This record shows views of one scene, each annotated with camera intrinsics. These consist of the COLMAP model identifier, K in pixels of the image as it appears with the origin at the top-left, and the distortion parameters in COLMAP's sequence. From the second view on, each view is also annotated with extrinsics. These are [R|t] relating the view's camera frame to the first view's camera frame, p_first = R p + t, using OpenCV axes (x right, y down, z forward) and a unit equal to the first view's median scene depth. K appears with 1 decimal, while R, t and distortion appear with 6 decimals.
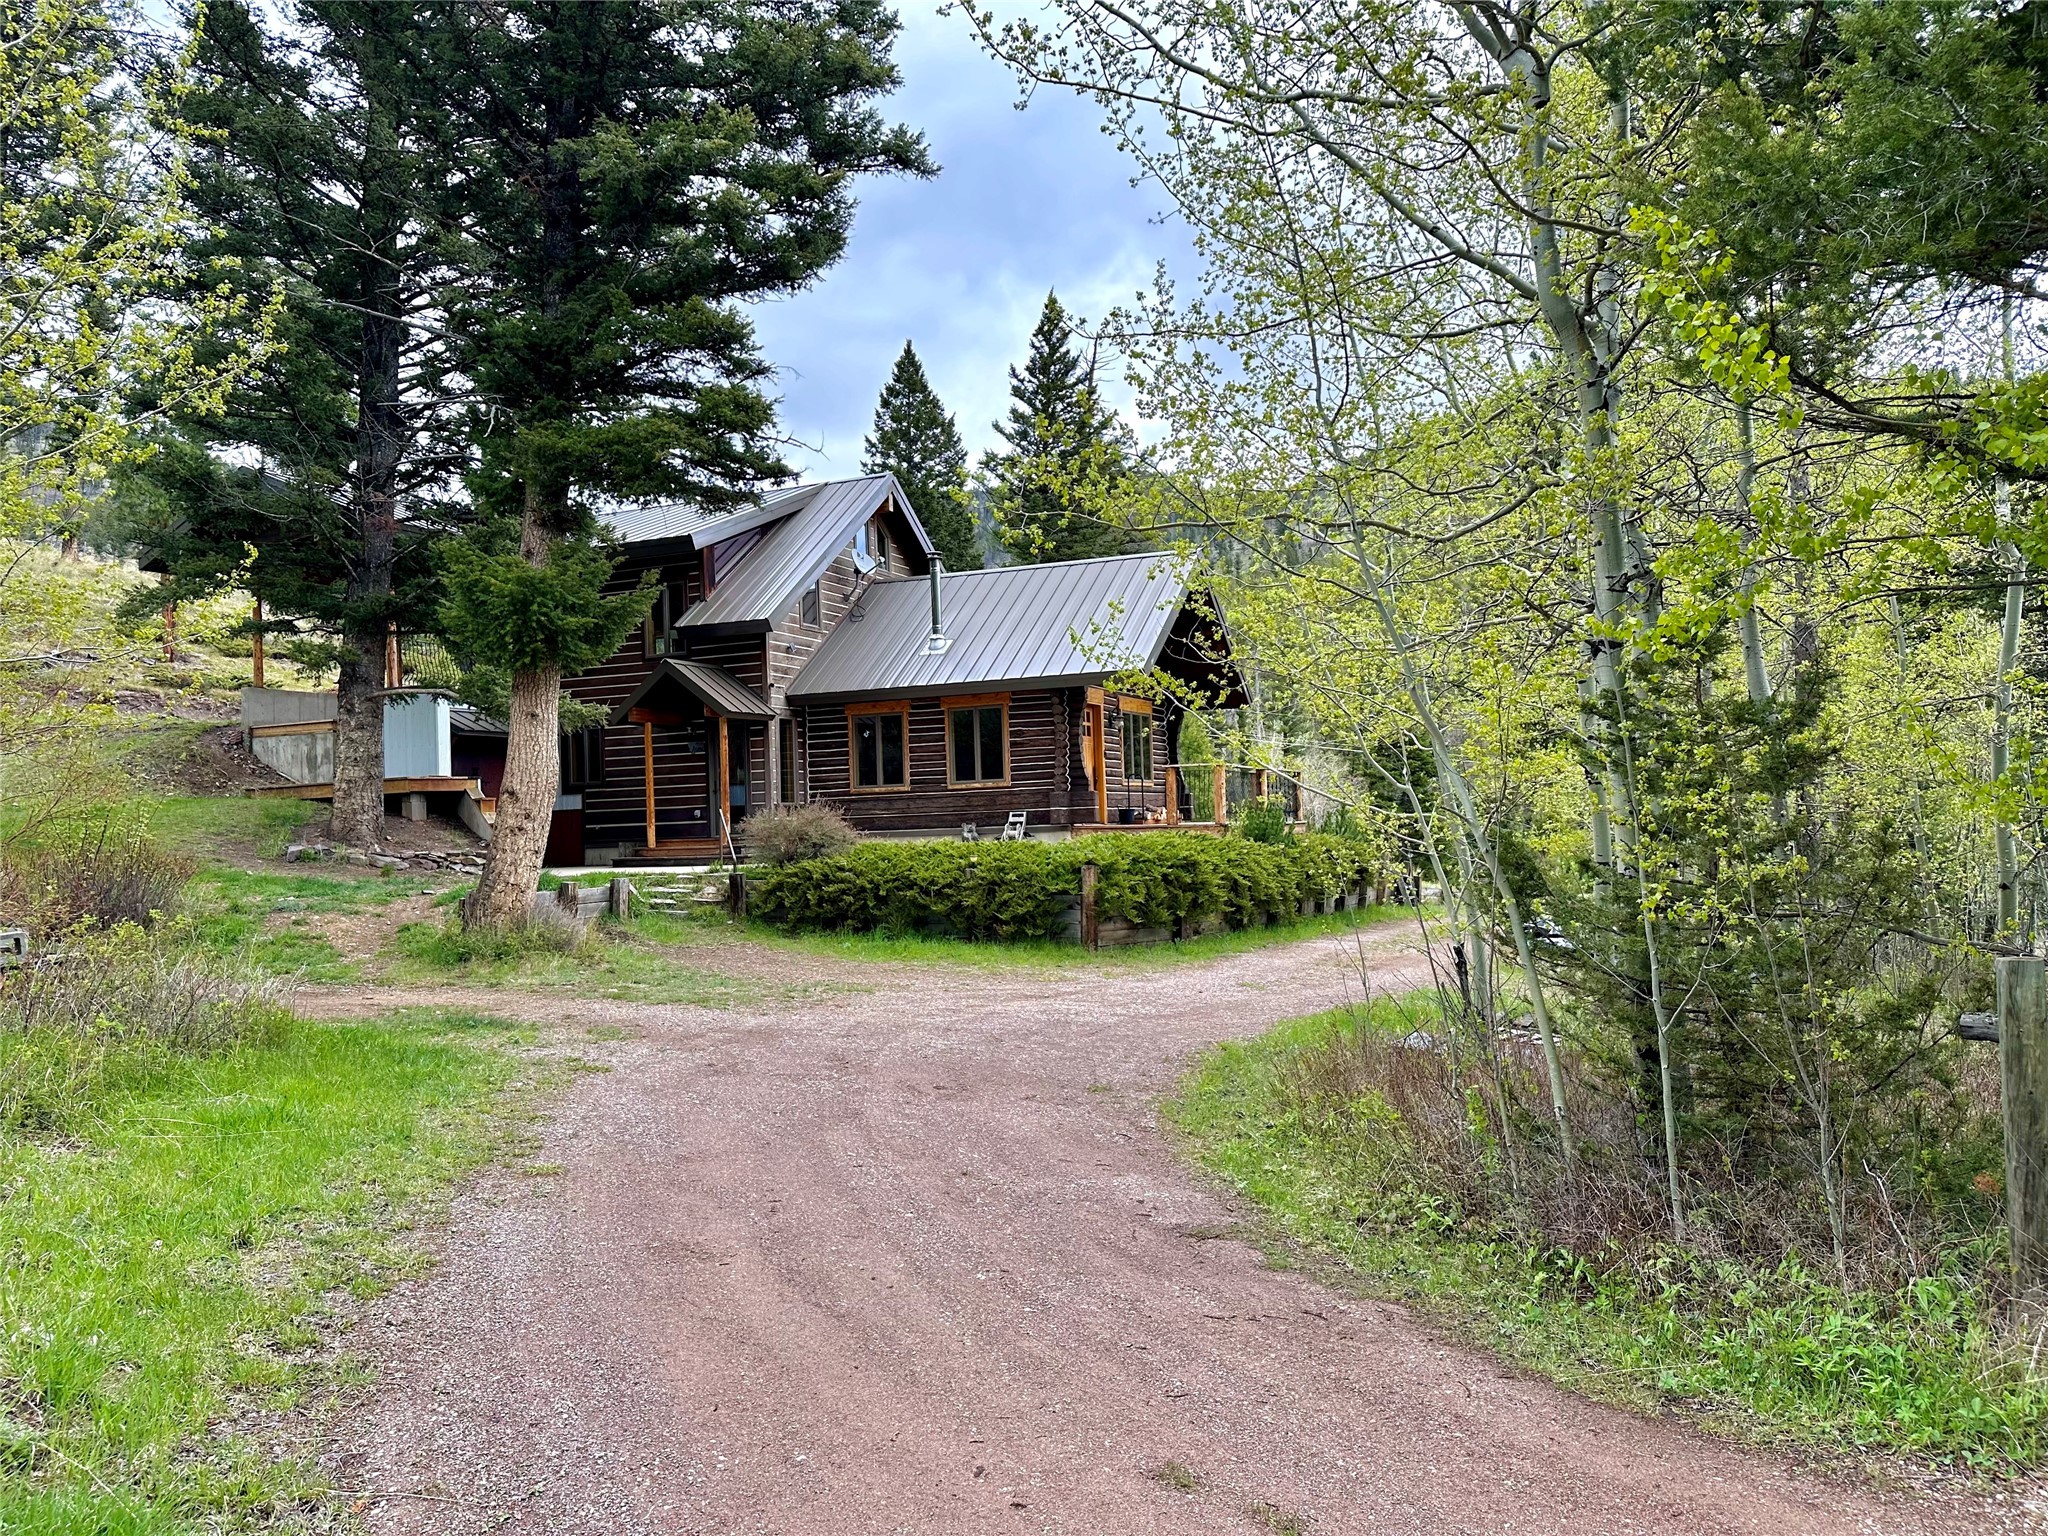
lens RADIAL K [[1420.3, 0, 1026.6], [0, 1420.3, 774.5], [0, 0, 1]] dist [0.127274, -0.165729]
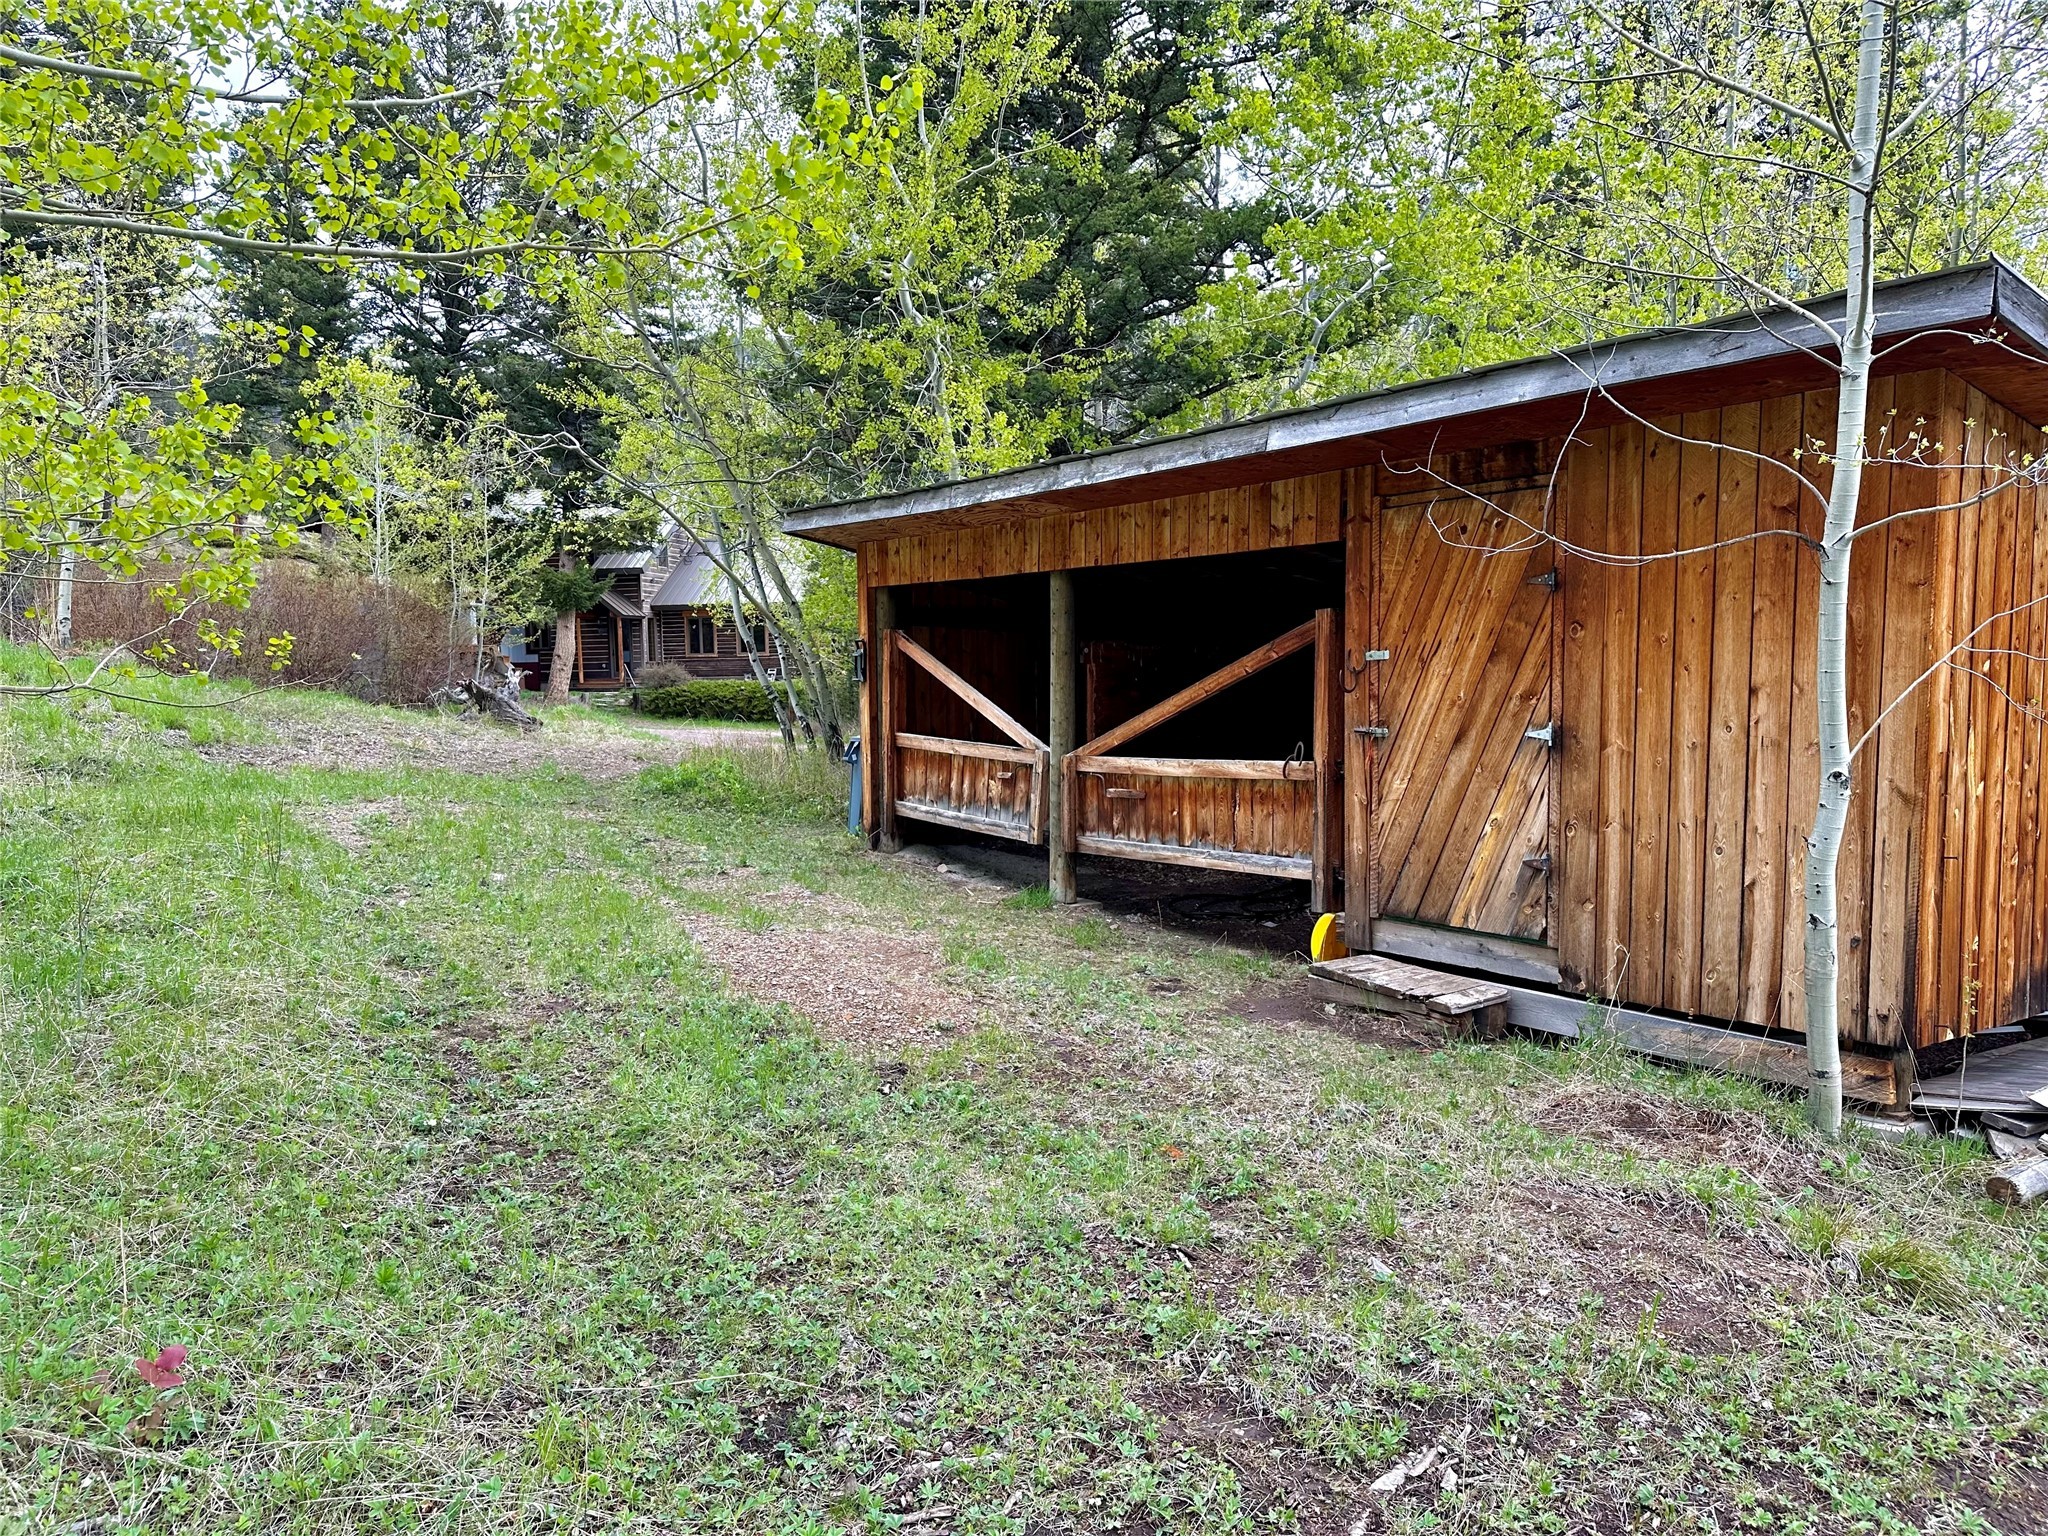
lens RADIAL K [[1420.3, 0, 1026.6], [0, 1420.3, 774.5], [0, 0, 1]] dist [0.127274, -0.165729]
pose [[0.991754, 0.013140, 0.127481, 0.097223], [-0.025172, 0.995326, 0.093236, -0.022598], [-0.125660, -0.095676, 0.987449, -1.061020]]
